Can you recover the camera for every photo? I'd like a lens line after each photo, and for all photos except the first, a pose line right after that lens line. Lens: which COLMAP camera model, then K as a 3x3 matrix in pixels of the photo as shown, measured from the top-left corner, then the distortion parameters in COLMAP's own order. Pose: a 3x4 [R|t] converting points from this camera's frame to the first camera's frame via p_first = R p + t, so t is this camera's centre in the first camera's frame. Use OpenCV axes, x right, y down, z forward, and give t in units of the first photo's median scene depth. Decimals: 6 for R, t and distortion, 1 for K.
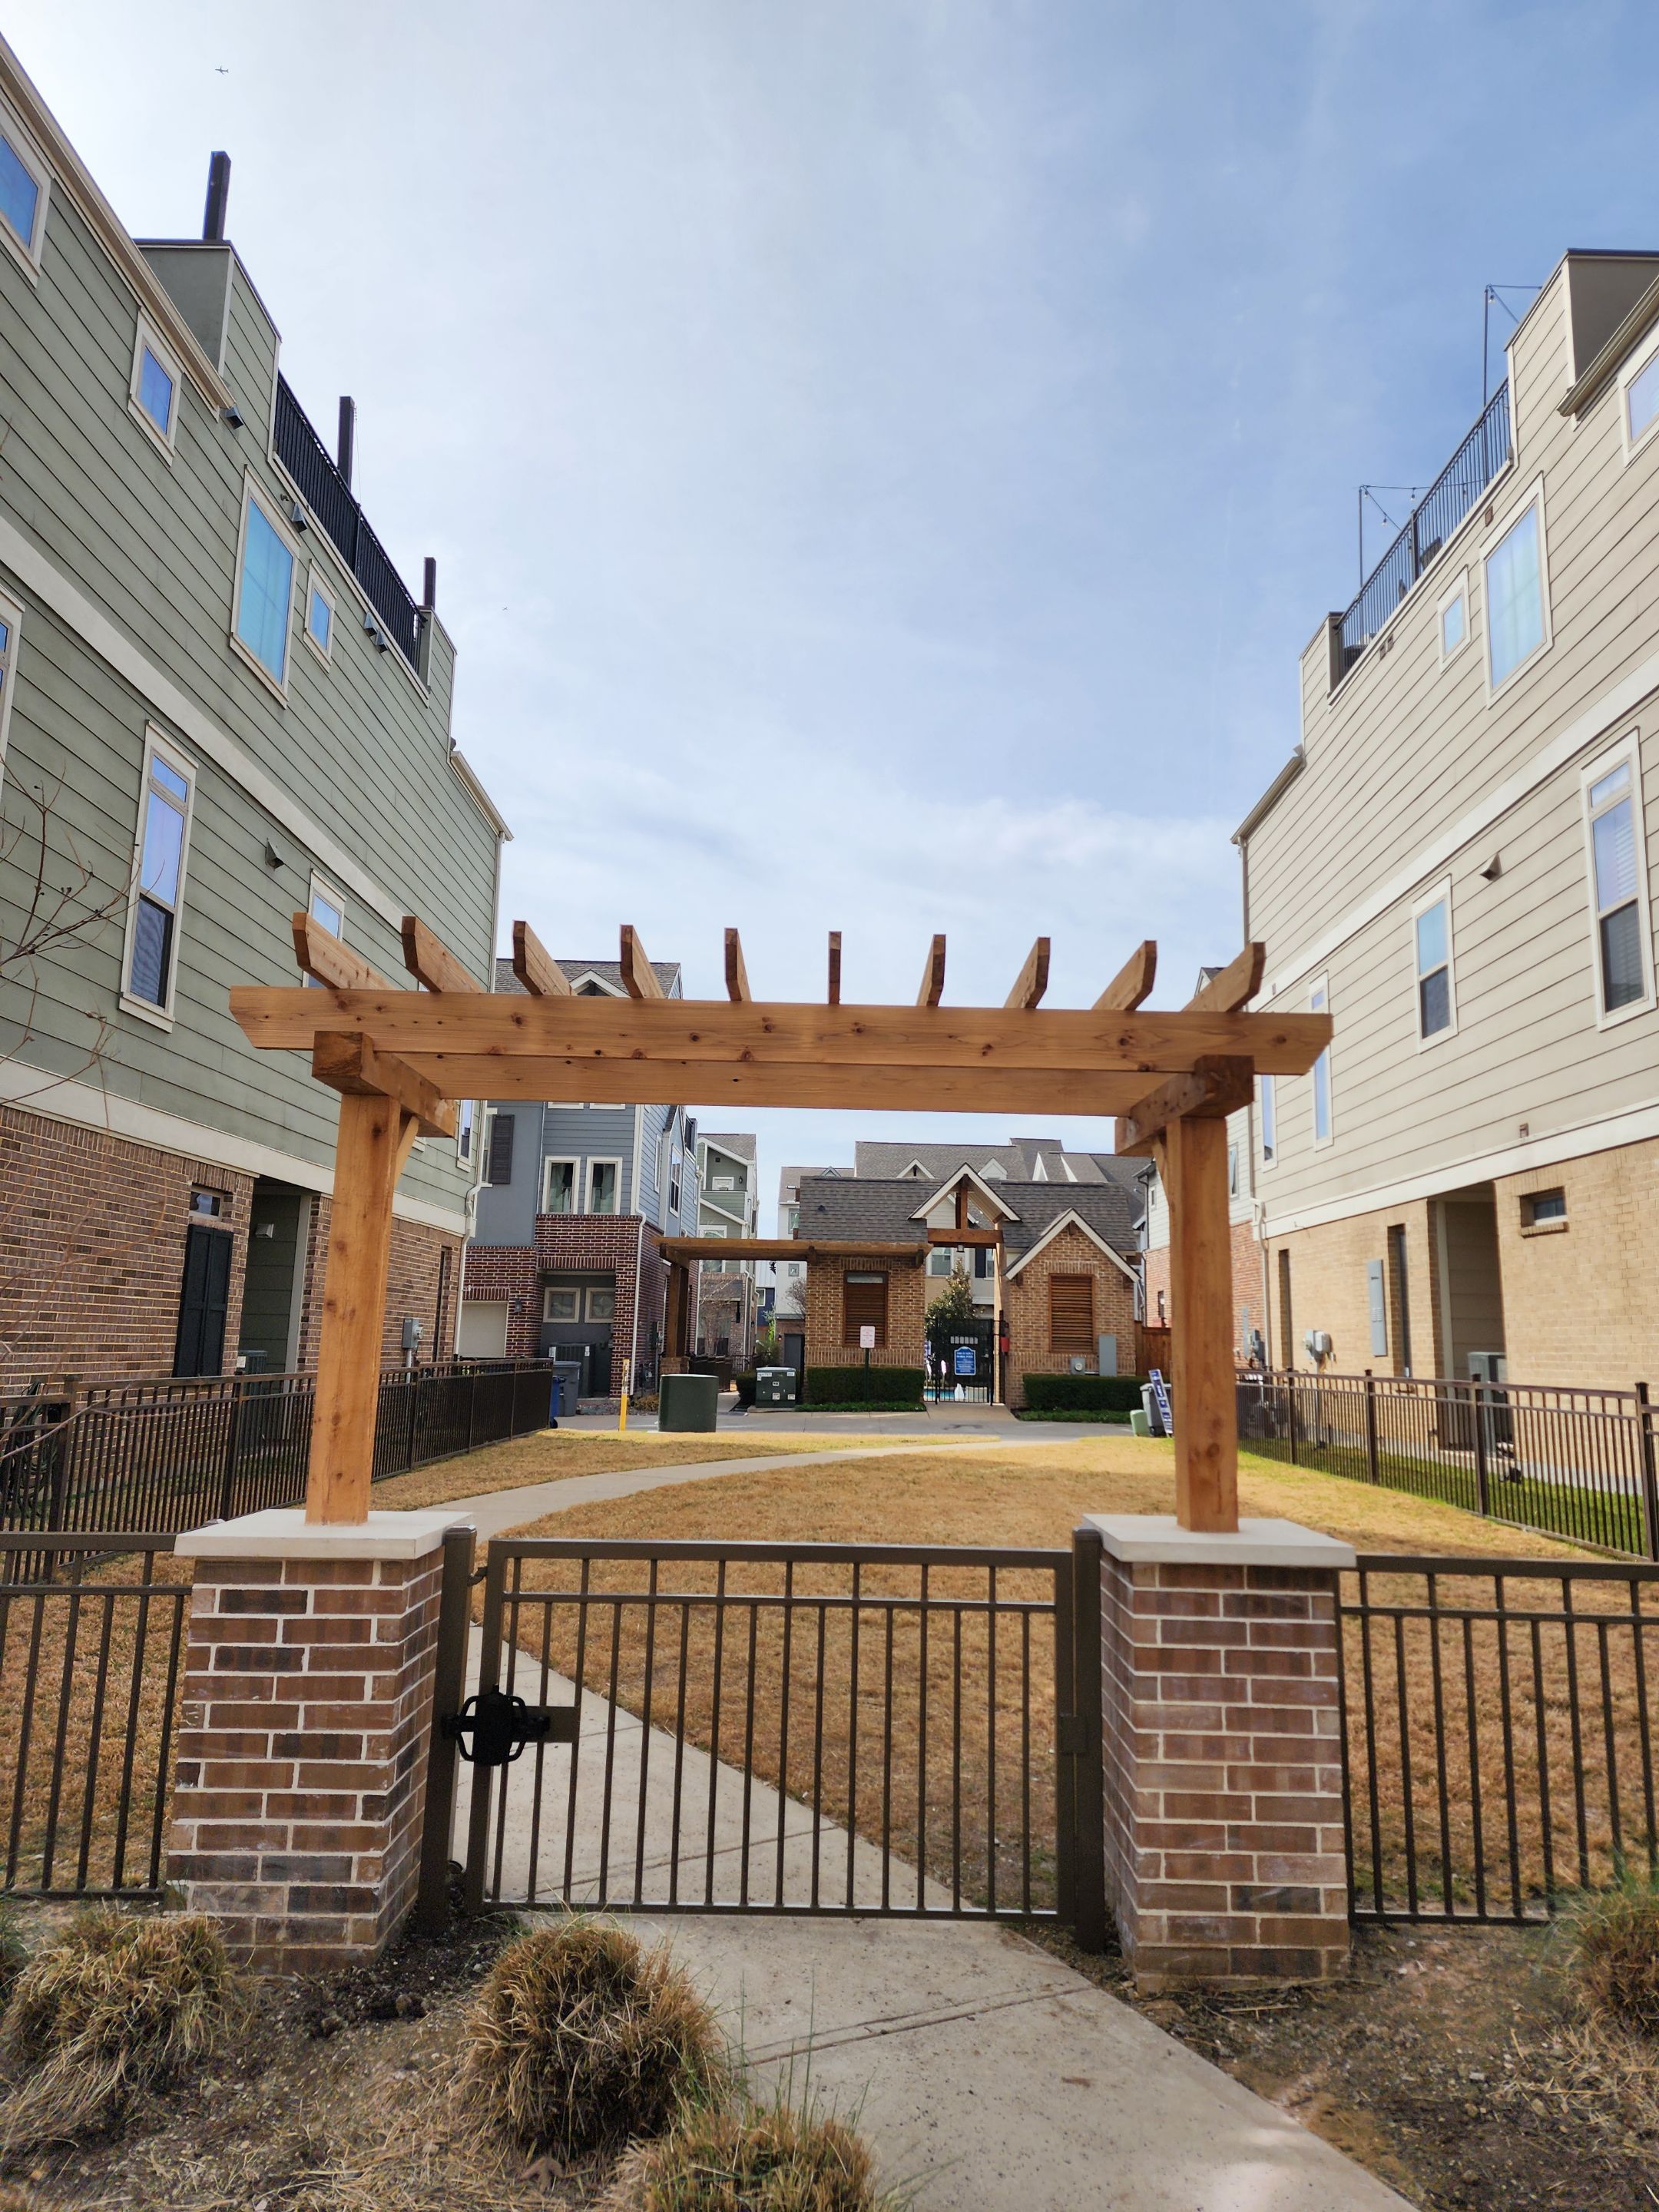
lens RADIAL K [[1508.5, 0, 848.8], [0, 1508.5, 1095.6], [0, 0, 1]] dist [0.093945, -0.086764]
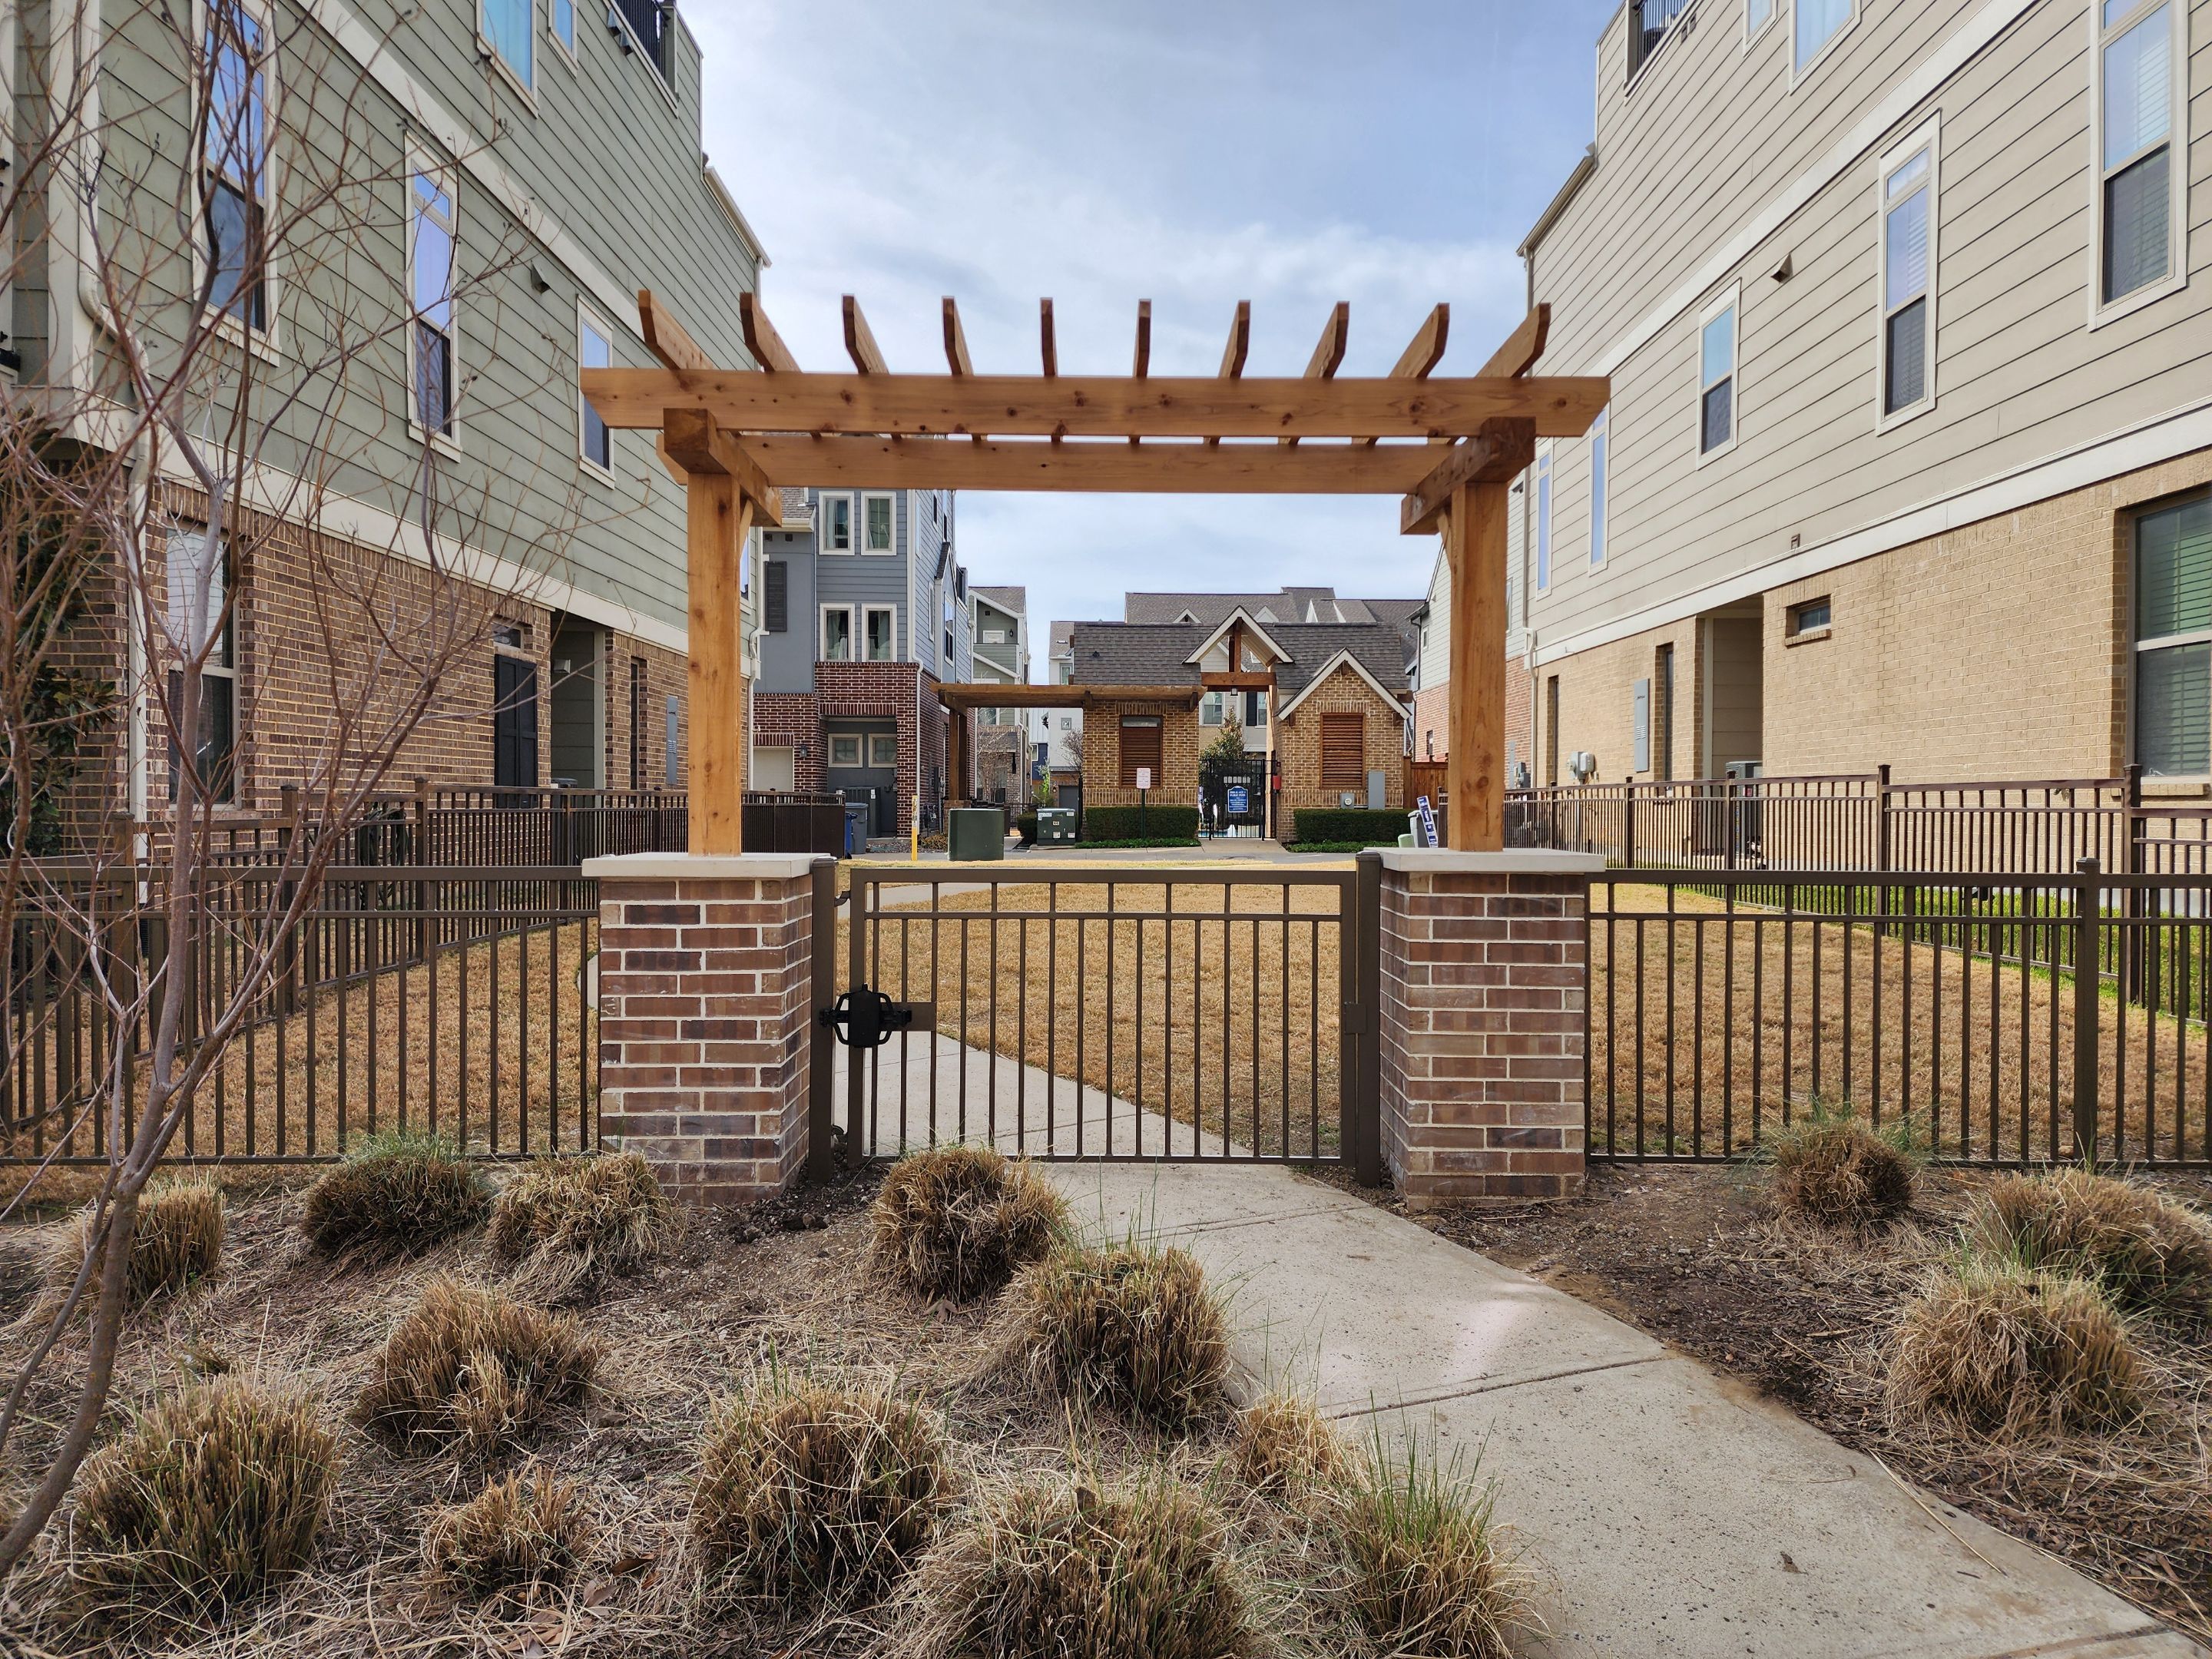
lens RADIAL K [[1508.5, 0, 1113.7], [0, 1508.5, 828.0], [0, 0, 1]] dist [0.093945, -0.086764]
pose [[0.999872, -0.015403, -0.004362, -0.028380], [0.015938, 0.983366, 0.180936, 0.052961], [0.001502, -0.180982, 0.983485, -0.103402]]
